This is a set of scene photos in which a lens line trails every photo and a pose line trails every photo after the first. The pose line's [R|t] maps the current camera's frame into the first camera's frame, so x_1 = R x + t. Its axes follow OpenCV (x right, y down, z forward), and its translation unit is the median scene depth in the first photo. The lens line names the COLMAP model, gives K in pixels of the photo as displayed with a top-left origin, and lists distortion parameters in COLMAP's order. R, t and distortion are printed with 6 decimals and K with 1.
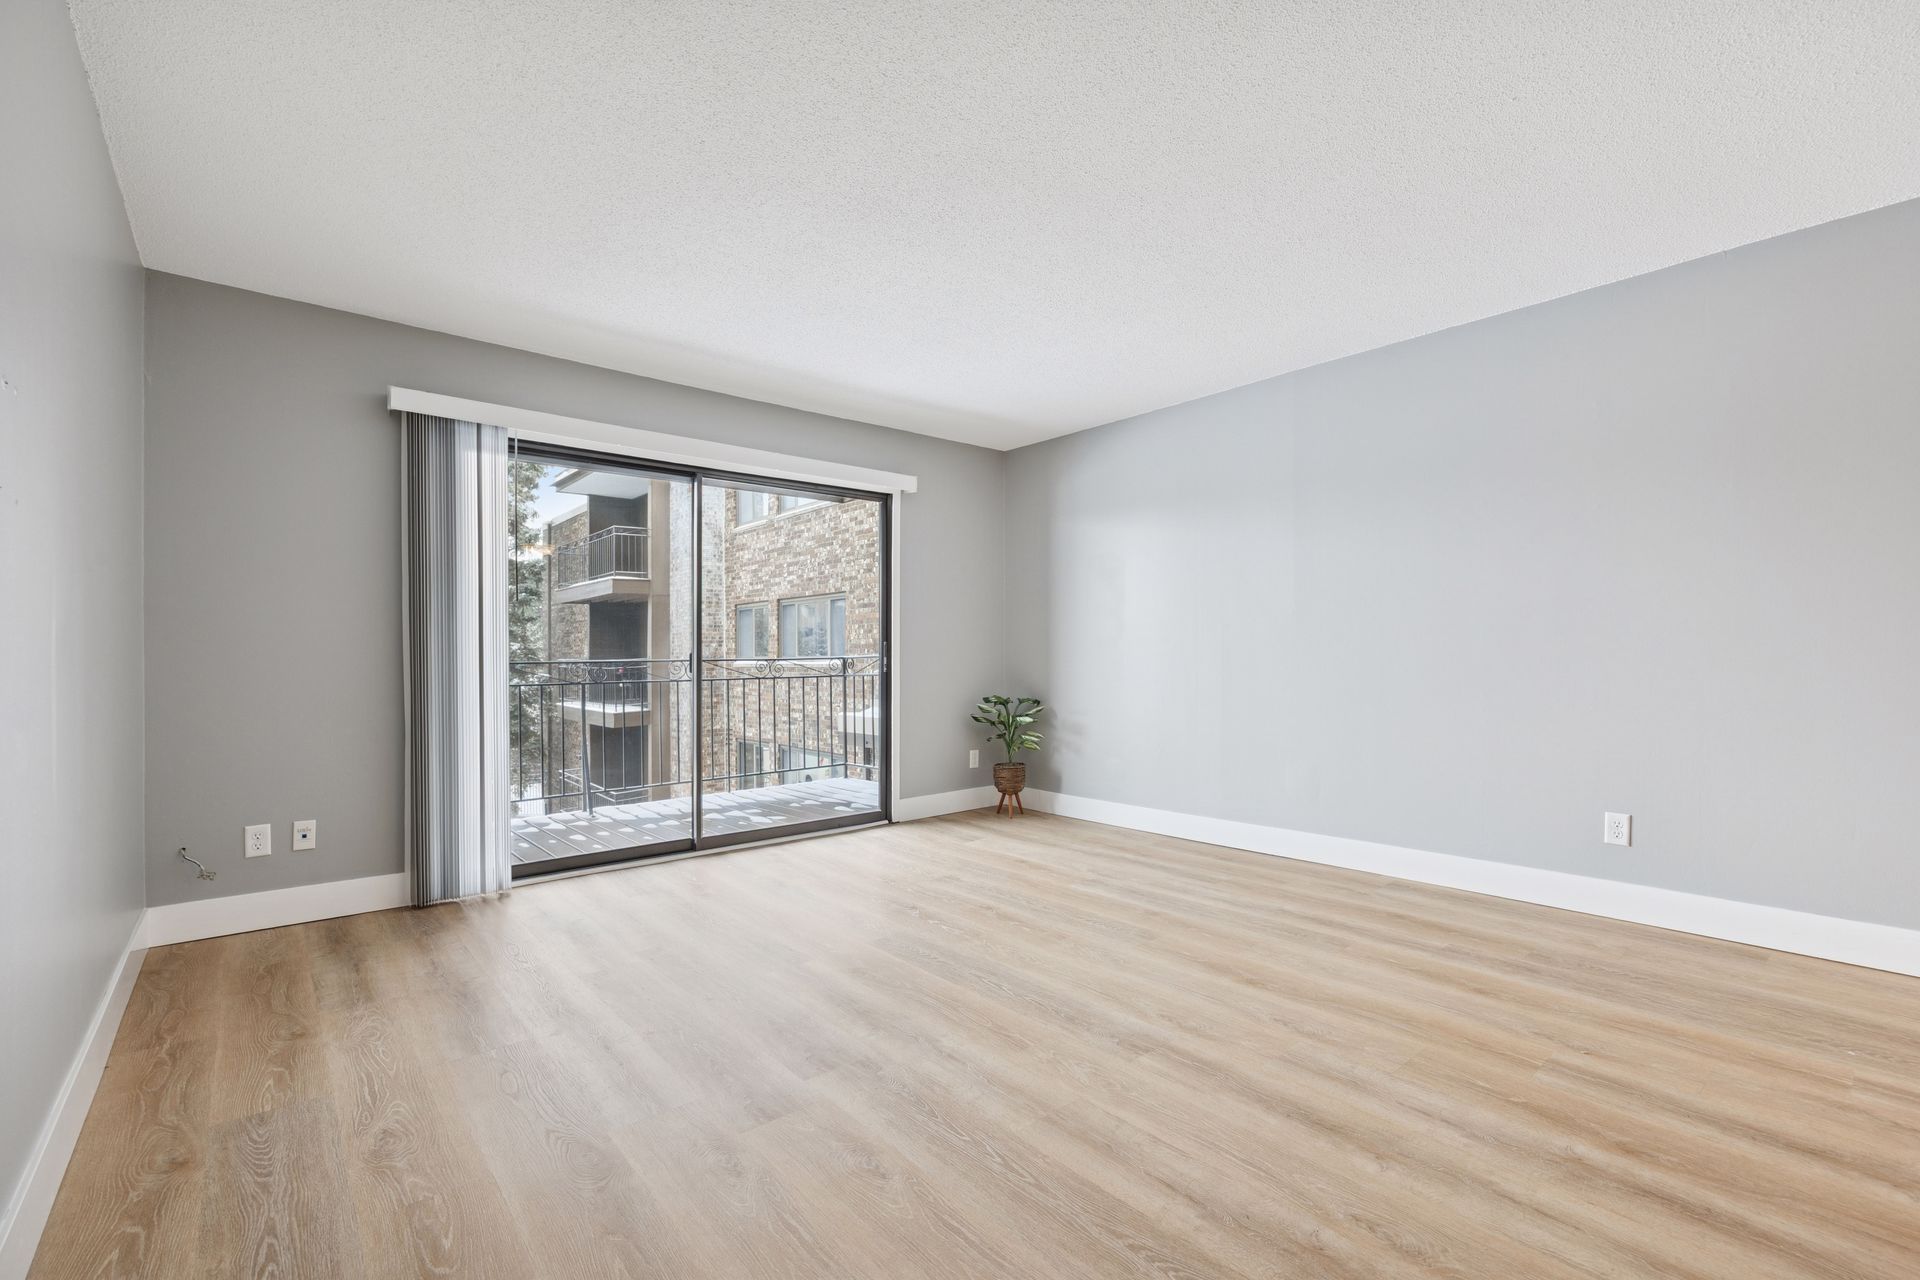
lens RADIAL K [[834.7, 0, 968.1], [0, 834.7, 652.0], [0, 0, 1]] dist [0.010184, 0.000677]
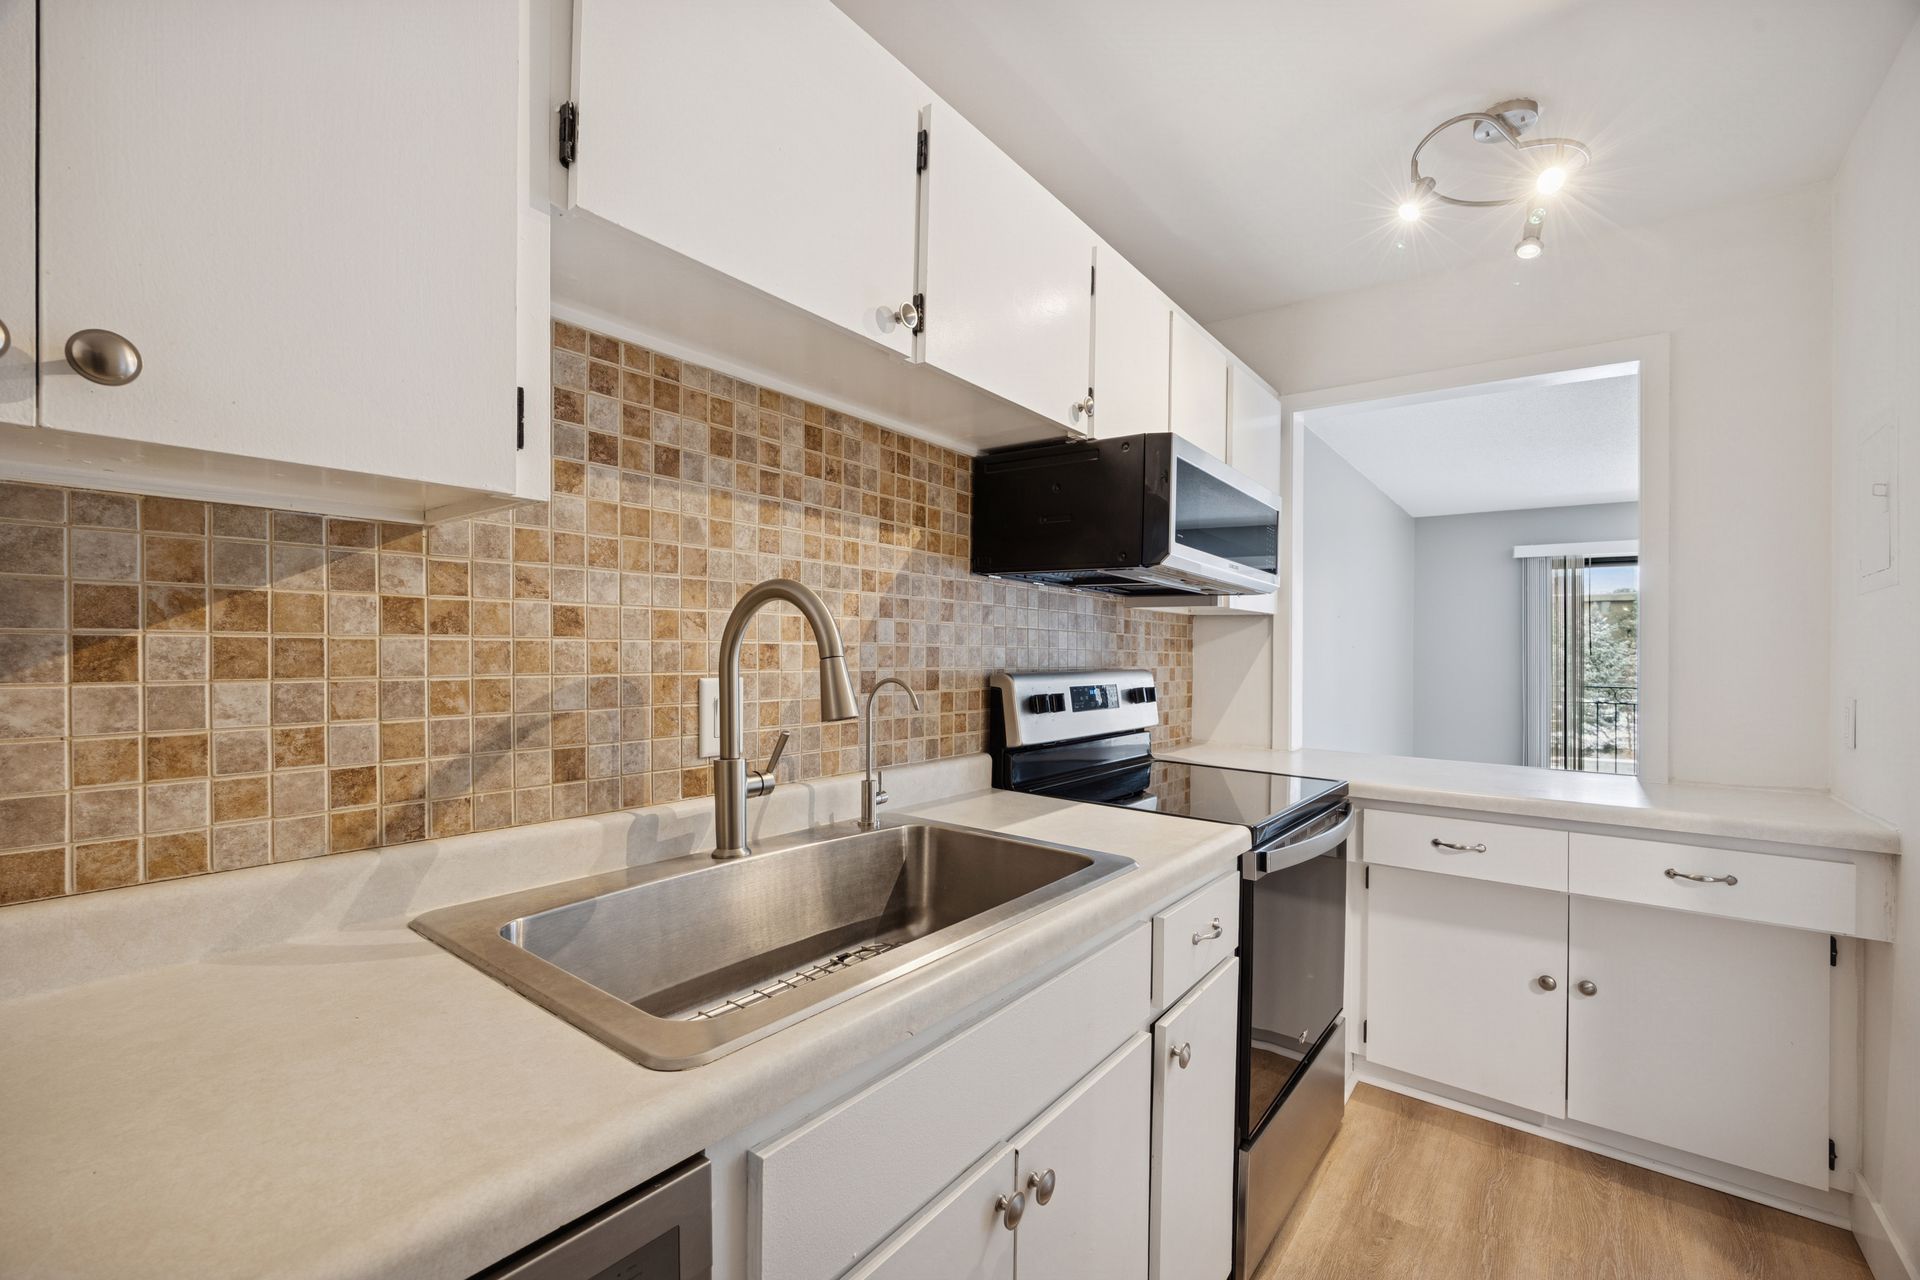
lens RADIAL K [[815.8, 0, 962.1], [0, 815.8, 636.1], [0, 0, 1]] dist [-0.003051, -0.000703]
pose [[0.212159, -0.008101, -0.977202, 0.956502], [-0.011708, 0.999873, -0.010831, -0.077862], [0.977165, 0.013739, 0.212037, -0.704773]]
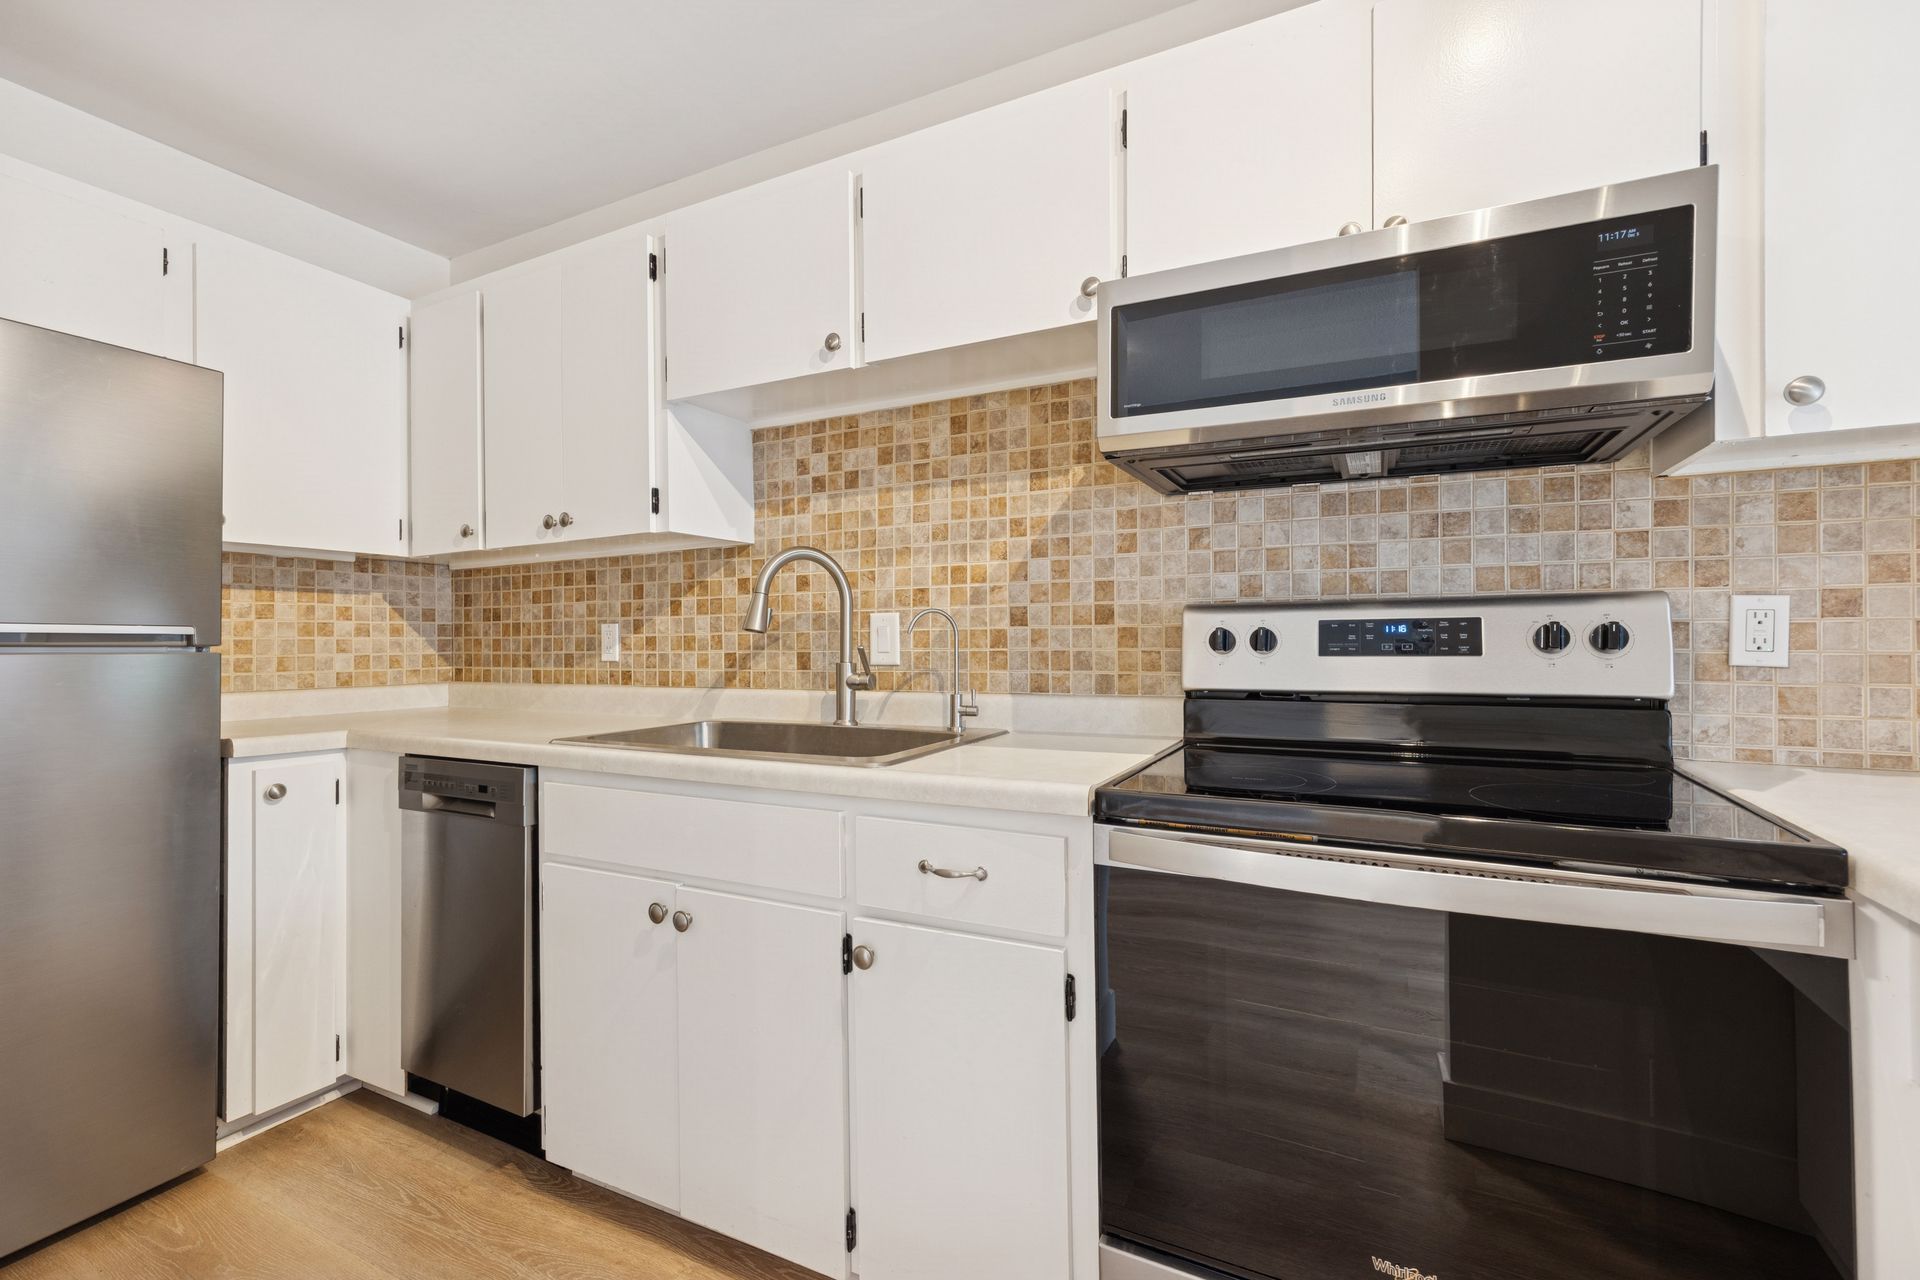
lens RADIAL K [[841.8, 0, 960.0], [0, 841.8, 640.0], [0, 0, 1]] dist [-0.008308, 0.000394]
pose [[-0.923078, 0.013930, -0.384359, 0.703170], [0.015885, 0.999872, -0.001911, -0.034576], [0.384284, -0.007870, -0.923182, -0.086707]]
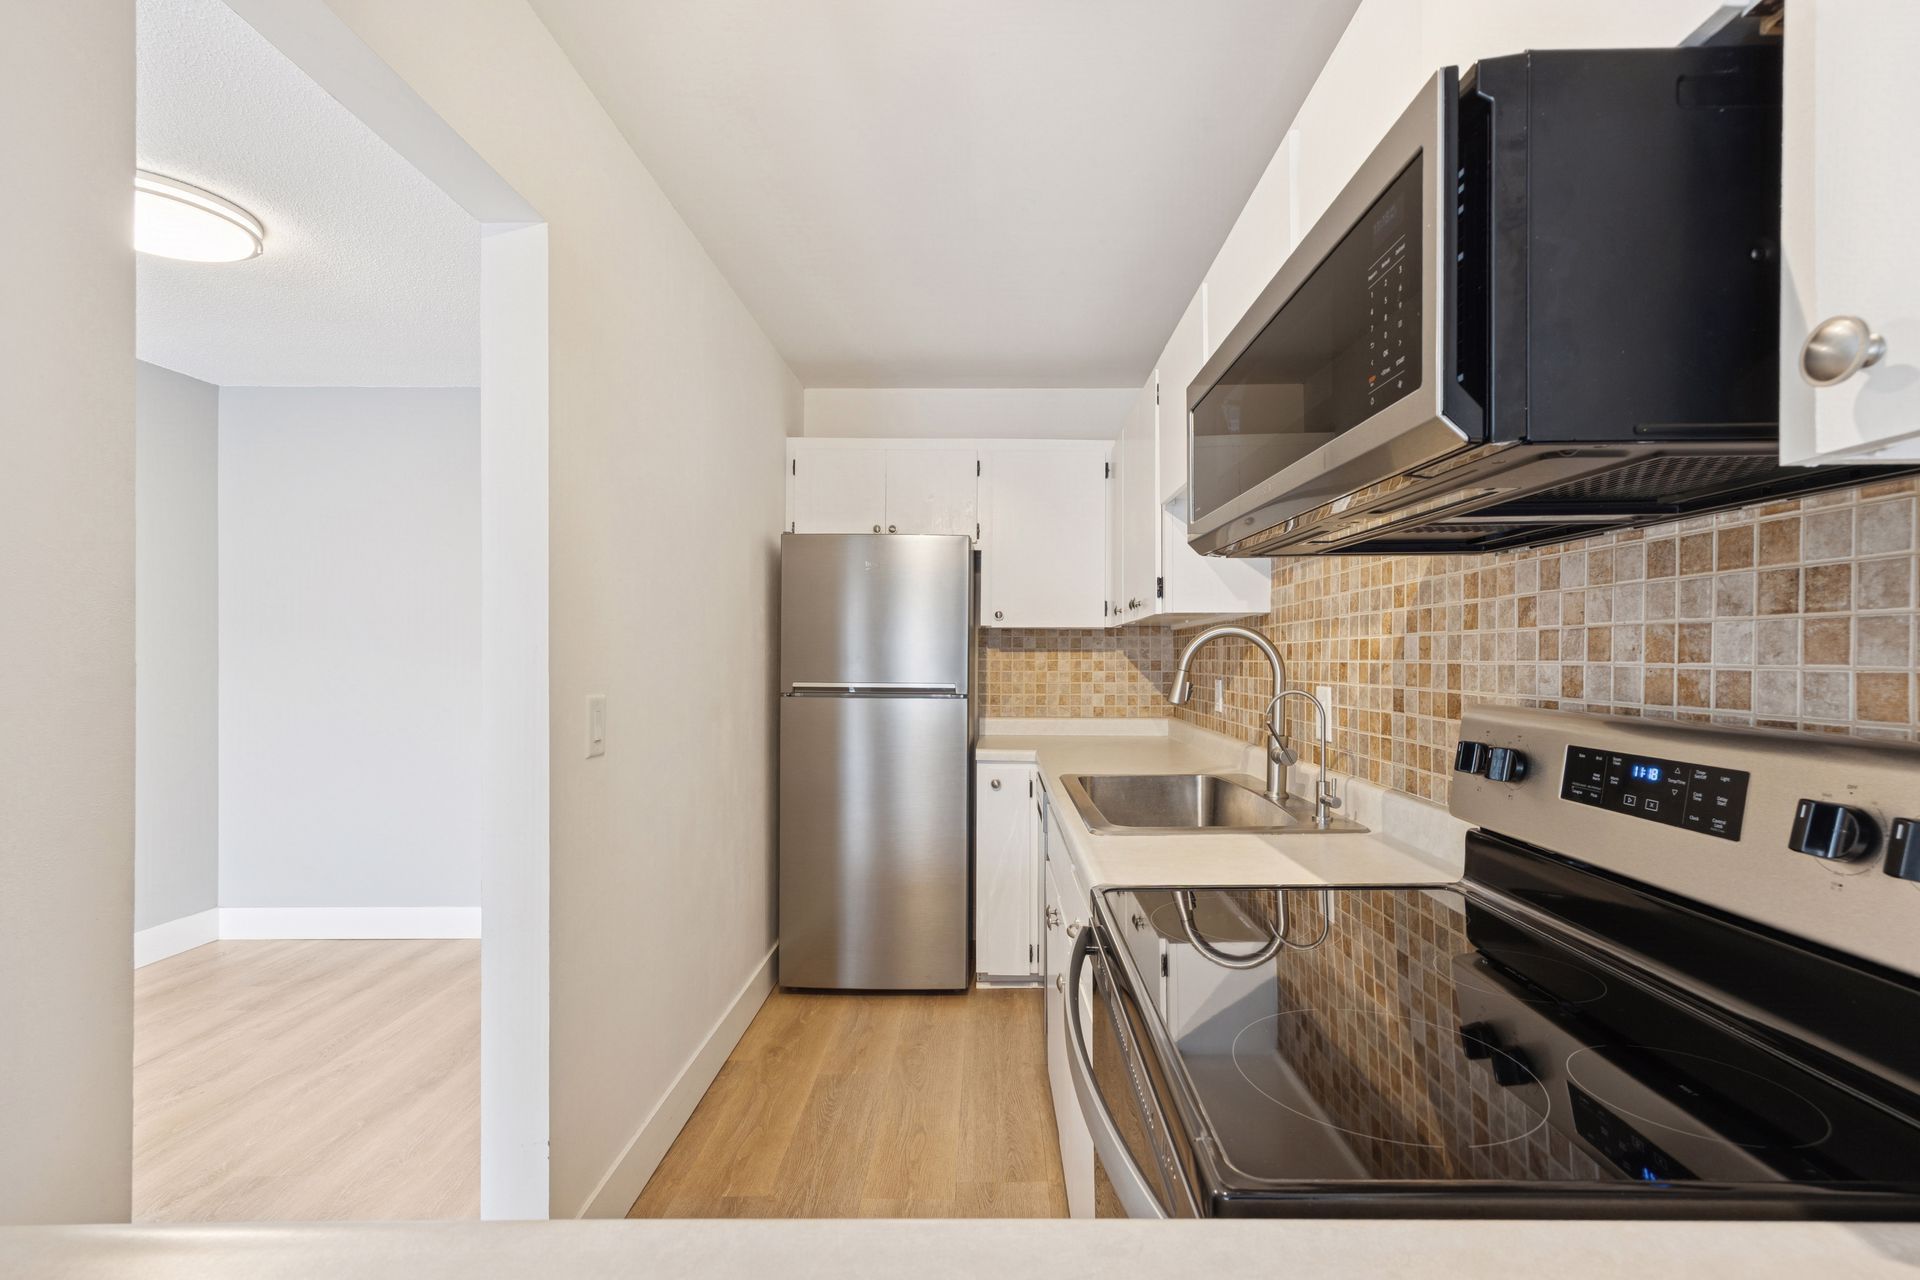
lens RADIAL K [[860.0, 0, 956.0], [0, 860.0, 658.4], [0, 0, 1]] dist [-0.001599, -0.000033]
pose [[-0.735380, 0.007627, 0.677612, 0.254686], [0.005061, 0.999971, -0.005763, -0.077927], [-0.677636, -0.000809, -0.735397, -0.051405]]
